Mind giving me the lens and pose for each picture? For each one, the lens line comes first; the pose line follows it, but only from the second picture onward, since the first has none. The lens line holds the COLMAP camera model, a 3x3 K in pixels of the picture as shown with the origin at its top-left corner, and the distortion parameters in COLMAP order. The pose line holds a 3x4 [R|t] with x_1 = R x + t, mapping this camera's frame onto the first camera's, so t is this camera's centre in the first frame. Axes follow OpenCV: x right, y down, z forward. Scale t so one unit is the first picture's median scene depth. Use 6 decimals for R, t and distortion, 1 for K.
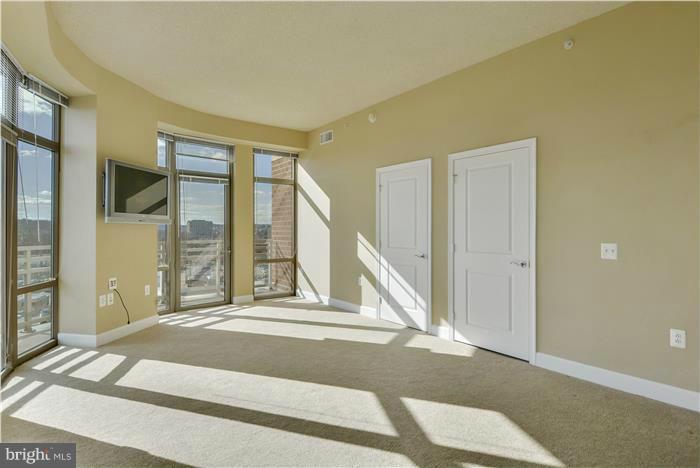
lens RADIAL K [[372.1, 0, 334.6], [0, 372.1, 236.6], [0, 0, 1]] dist [0.005223, -0.002261]
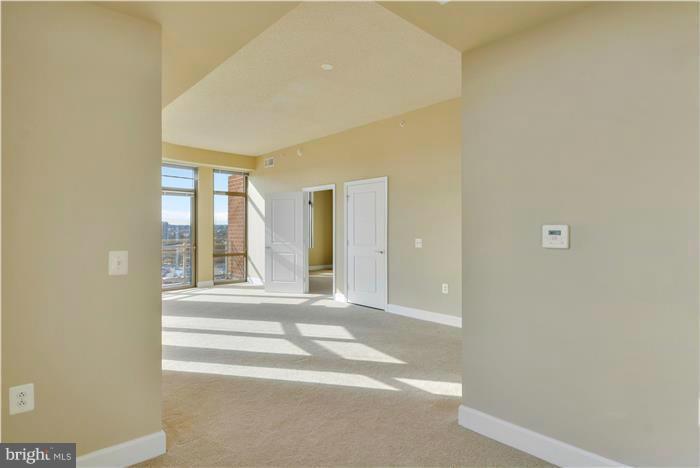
lens RADIAL K [[372.1, 0, 334.6], [0, 372.1, 236.6], [0, 0, 1]] dist [0.005223, -0.002261]
pose [[0.994652, -0.001476, 0.103273, 0.071879], [0.001745, 0.999995, -0.002521, 0.005457], [-0.103269, 0.002688, 0.994650, -0.350566]]
